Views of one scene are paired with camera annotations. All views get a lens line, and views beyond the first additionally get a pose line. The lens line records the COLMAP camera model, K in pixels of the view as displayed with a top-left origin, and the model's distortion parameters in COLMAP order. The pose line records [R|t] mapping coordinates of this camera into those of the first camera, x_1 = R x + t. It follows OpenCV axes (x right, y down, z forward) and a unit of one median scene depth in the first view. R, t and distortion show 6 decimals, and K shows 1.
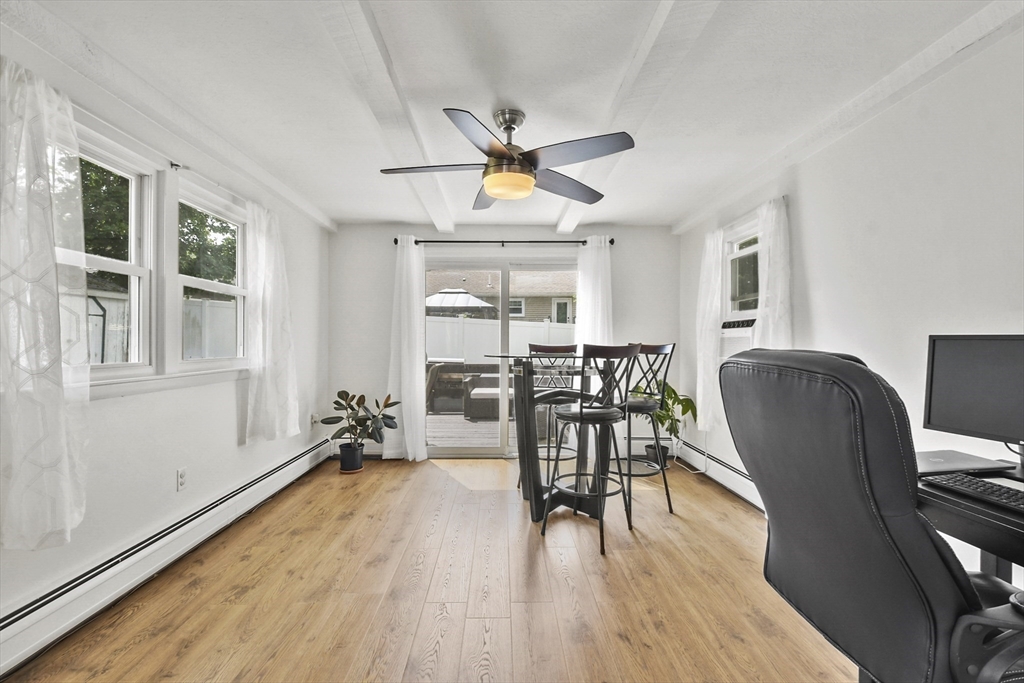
lens RADIAL K [[441.8, 0, 509.2], [0, 441.8, 346.4], [0, 0, 1]] dist [0.023438, -0.022103]
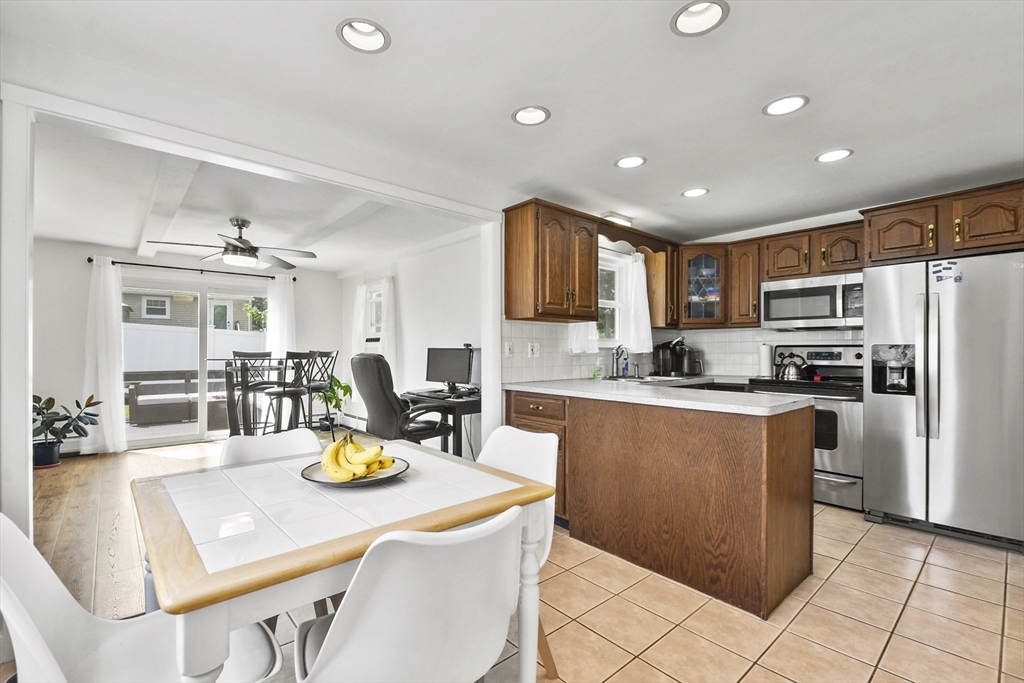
lens RADIAL K [[447.1, 0, 502.5], [0, 447.1, 351.4], [0, 0, 1]] dist [0.023255, -0.020719]
pose [[0.766438, -0.003341, 0.642310, -0.207051], [0.004684, 0.999989, -0.000387, -0.000627], [-0.642301, 0.003305, 0.766445, -0.606028]]
